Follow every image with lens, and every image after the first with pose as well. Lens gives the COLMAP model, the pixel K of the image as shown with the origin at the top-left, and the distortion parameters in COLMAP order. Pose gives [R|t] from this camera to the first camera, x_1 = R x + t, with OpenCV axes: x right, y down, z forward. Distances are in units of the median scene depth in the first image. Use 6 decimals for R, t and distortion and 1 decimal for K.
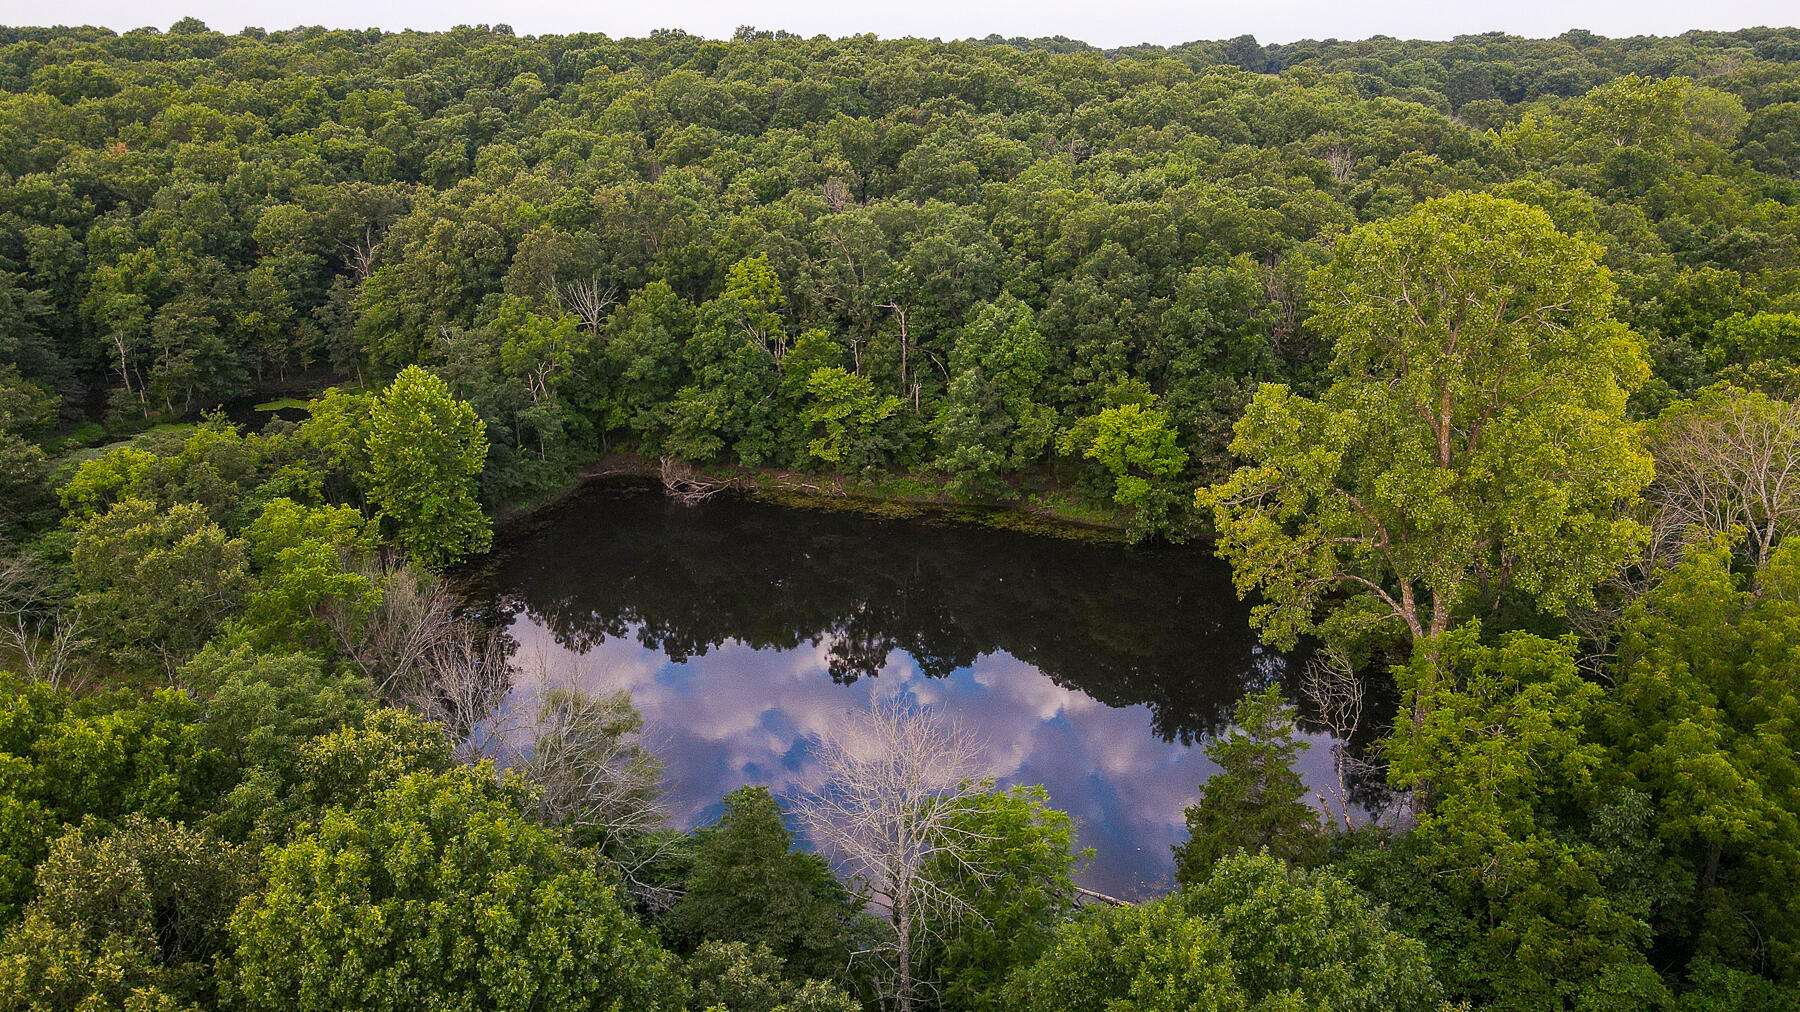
lens RADIAL K [[1352.8, 0, 895.9], [0, 1352.8, 515.6], [0, 0, 1]] dist [0.008668, 0.016008]
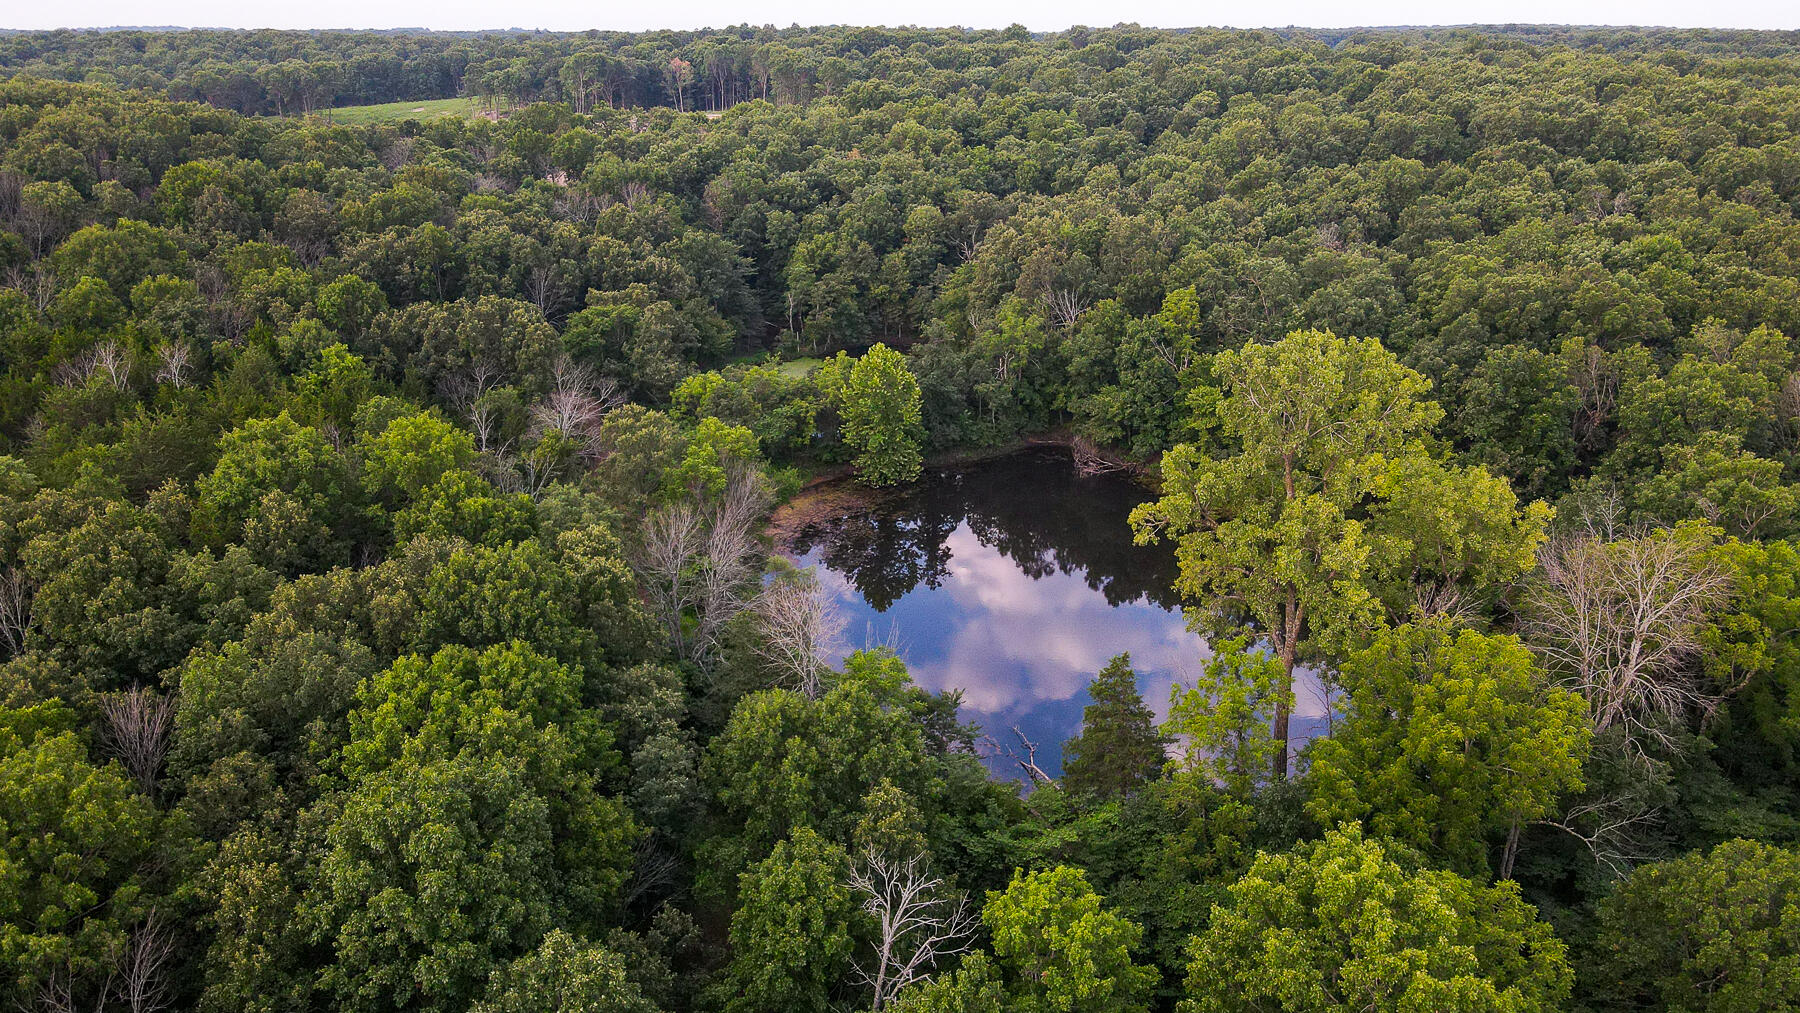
lens RADIAL K [[1352.8, 0, 906.6], [0, 1352.8, 499.5], [0, 0, 1]] dist [0.008668, 0.016008]
pose [[0.826396, 0.191387, -0.529567, 0.334684], [-0.184202, 0.980606, 0.066945, -0.035133], [0.532109, 0.042224, 0.845622, -0.146080]]
